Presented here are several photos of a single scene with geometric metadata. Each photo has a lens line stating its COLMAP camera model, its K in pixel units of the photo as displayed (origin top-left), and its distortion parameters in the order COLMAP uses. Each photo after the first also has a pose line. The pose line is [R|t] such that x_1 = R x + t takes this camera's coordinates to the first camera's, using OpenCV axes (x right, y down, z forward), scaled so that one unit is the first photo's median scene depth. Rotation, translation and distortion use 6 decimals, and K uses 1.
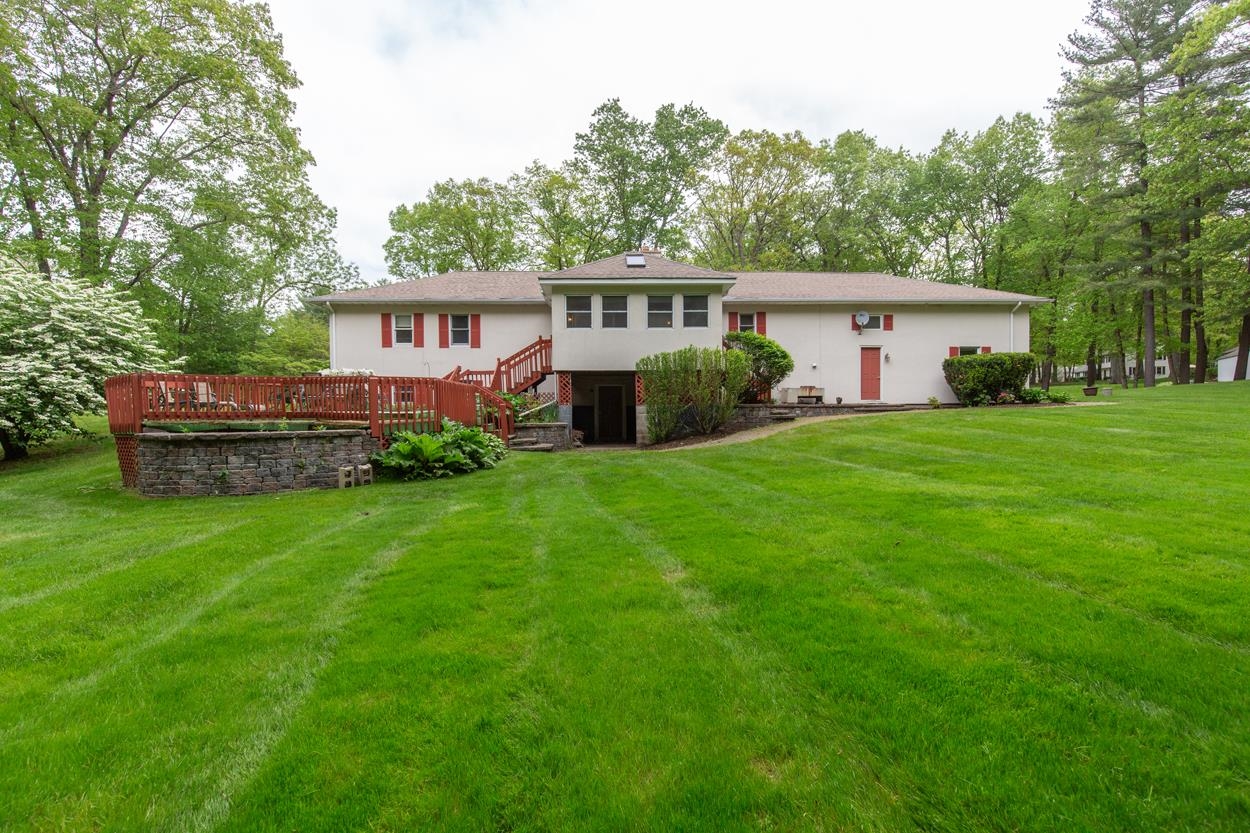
lens RADIAL K [[576.3, 0, 650.0], [0, 576.3, 378.9], [0, 0, 1]] dist [0.013394, -0.000435]
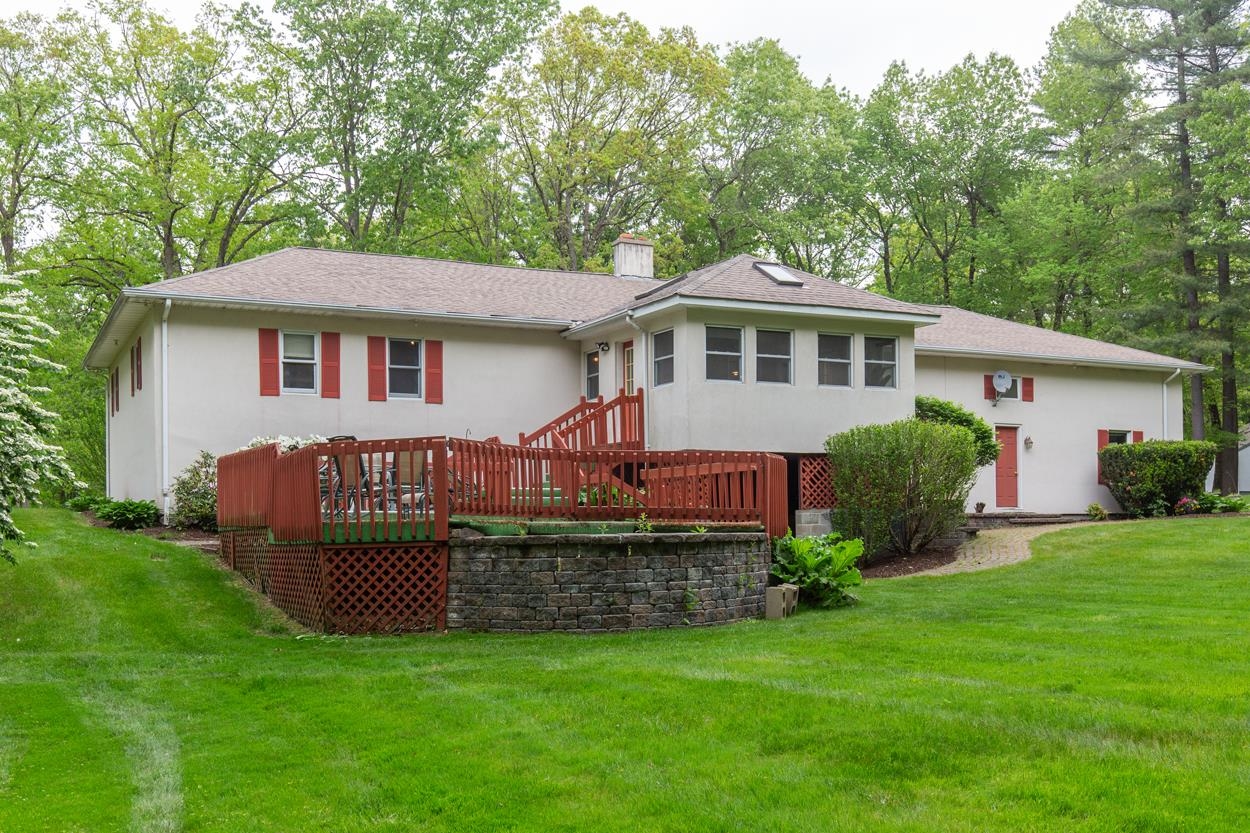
lens RADIAL K [[1233.9, 0, 624.9], [0, 1233.9, 420.4], [0, 0, 1]] dist [0.012255, 0.000000]
pose [[0.920926, 0.034970, 0.388167, -0.583711], [-0.016987, 0.998621, -0.049666, 0.015734], [-0.389368, 0.039145, 0.920250, -0.117775]]
